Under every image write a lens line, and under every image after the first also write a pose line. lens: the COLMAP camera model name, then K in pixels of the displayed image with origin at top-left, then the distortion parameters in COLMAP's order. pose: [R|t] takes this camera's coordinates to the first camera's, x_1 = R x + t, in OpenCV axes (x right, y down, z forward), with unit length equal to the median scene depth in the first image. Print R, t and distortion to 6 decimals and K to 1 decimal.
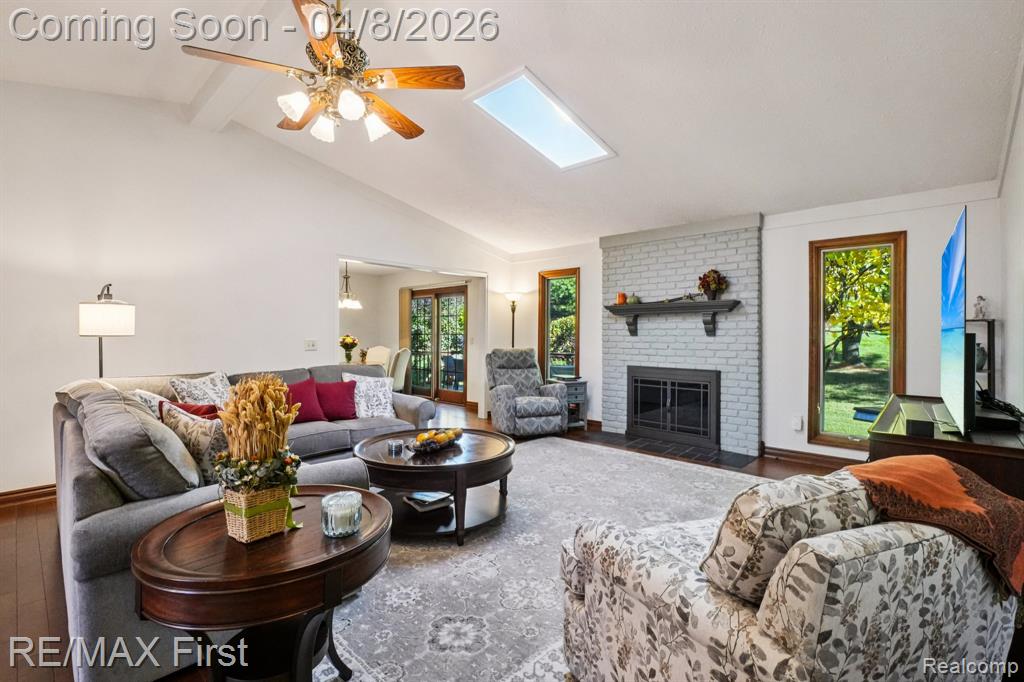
lens RADIAL K [[469.4, 0, 514.8], [0, 469.4, 334.1], [0, 0, 1]] dist [0.003563, -0.000803]
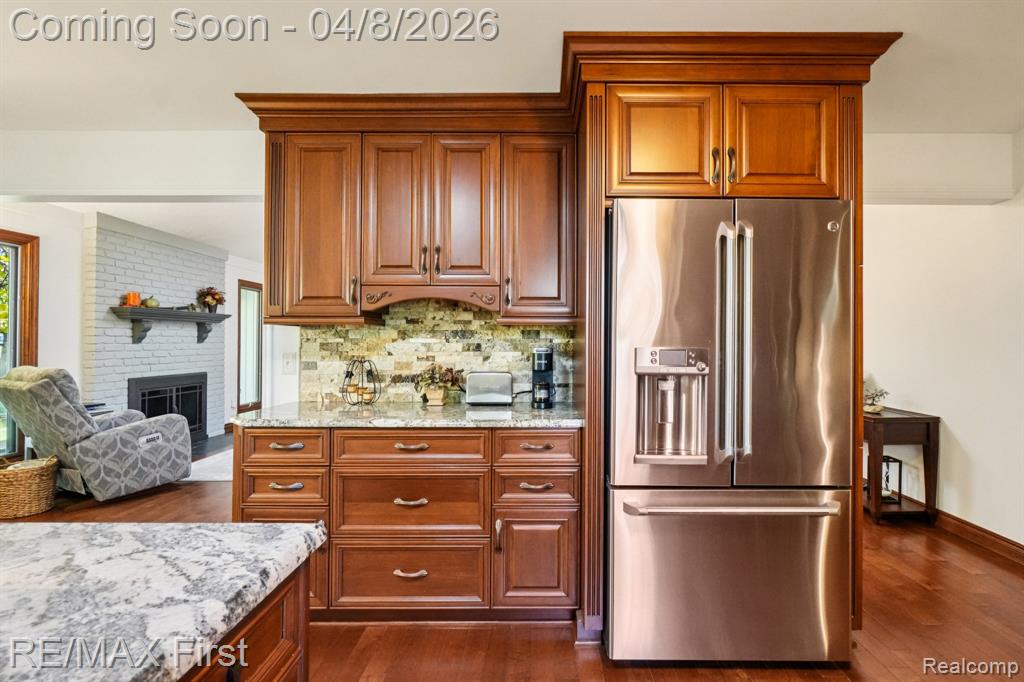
lens RADIAL K [[469.4, 0, 518.5], [0, 469.4, 337.8], [0, 0, 1]] dist [0.003563, -0.000803]
pose [[-0.685016, 0.007776, 0.728486, -0.909100], [0.011434, 0.999935, 0.000078, 0.001593], [-0.728438, 0.008383, -0.685060, 1.145034]]
